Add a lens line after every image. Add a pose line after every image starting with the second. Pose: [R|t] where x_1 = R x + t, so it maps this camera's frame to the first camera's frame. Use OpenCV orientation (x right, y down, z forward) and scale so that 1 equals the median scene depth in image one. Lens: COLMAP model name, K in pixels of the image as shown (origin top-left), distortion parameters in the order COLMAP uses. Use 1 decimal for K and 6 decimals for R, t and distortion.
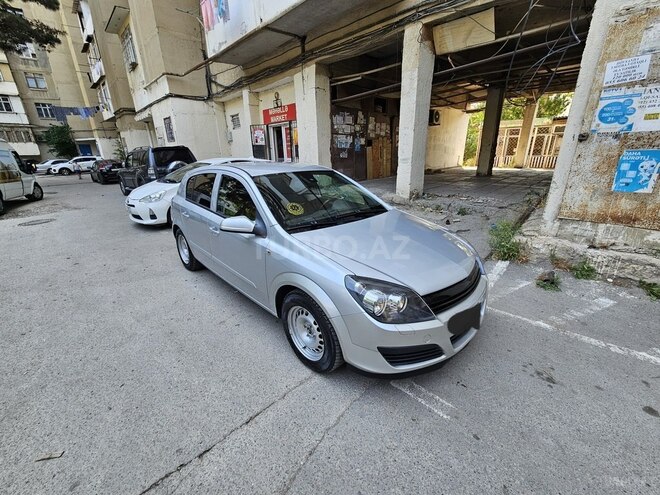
lens RADIAL K [[269.5, 0, 328.2], [0, 269.5, 245.5], [0, 0, 1]] dist [0.000227, -0.000324]
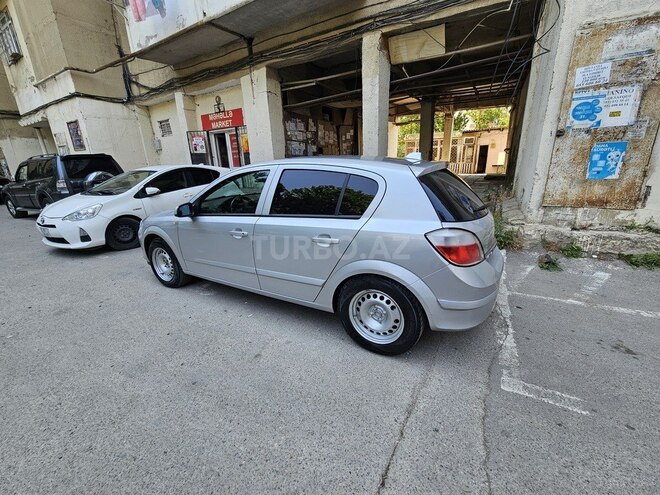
lens RADIAL K [[269.5, 0, 328.2], [0, 269.5, 245.5], [0, 0, 1]] dist [0.000227, -0.000324]
pose [[0.966630, -0.085478, 0.241496, -0.156006], [0.096067, 0.994847, -0.032397, 0.005946], [-0.237482, 0.054516, 0.969861, 0.080177]]
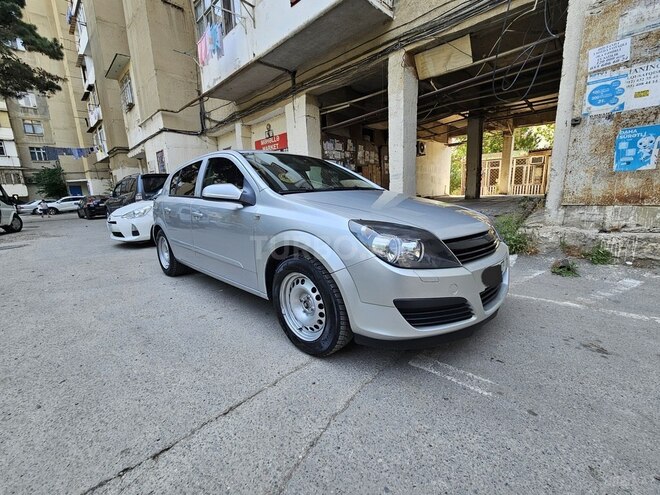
lens RADIAL K [[270.6, 0, 328.9], [0, 270.6, 244.8], [0, 0, 1]] dist [-0.000285, 0.000211]
pose [[0.999142, -0.023419, 0.034149, -0.008218], [0.028187, 0.988792, -0.146613, 0.086499], [-0.030333, 0.147450, 0.988604, 0.051021]]
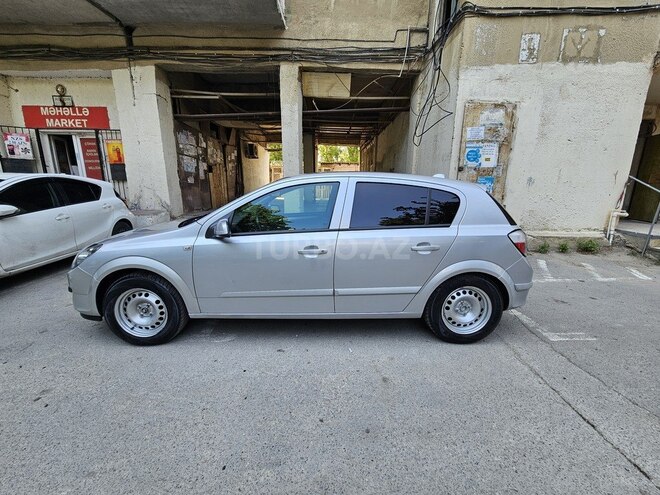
lens RADIAL K [[269.5, 0, 328.2], [0, 269.5, 245.5], [0, 0, 1]] dist [0.000227, -0.000324]
pose [[0.698459, -0.124555, 0.704727, -0.416738], [0.209470, 0.977192, -0.034897, -0.028984], [-0.684307, 0.171994, 0.708620, 0.237217]]
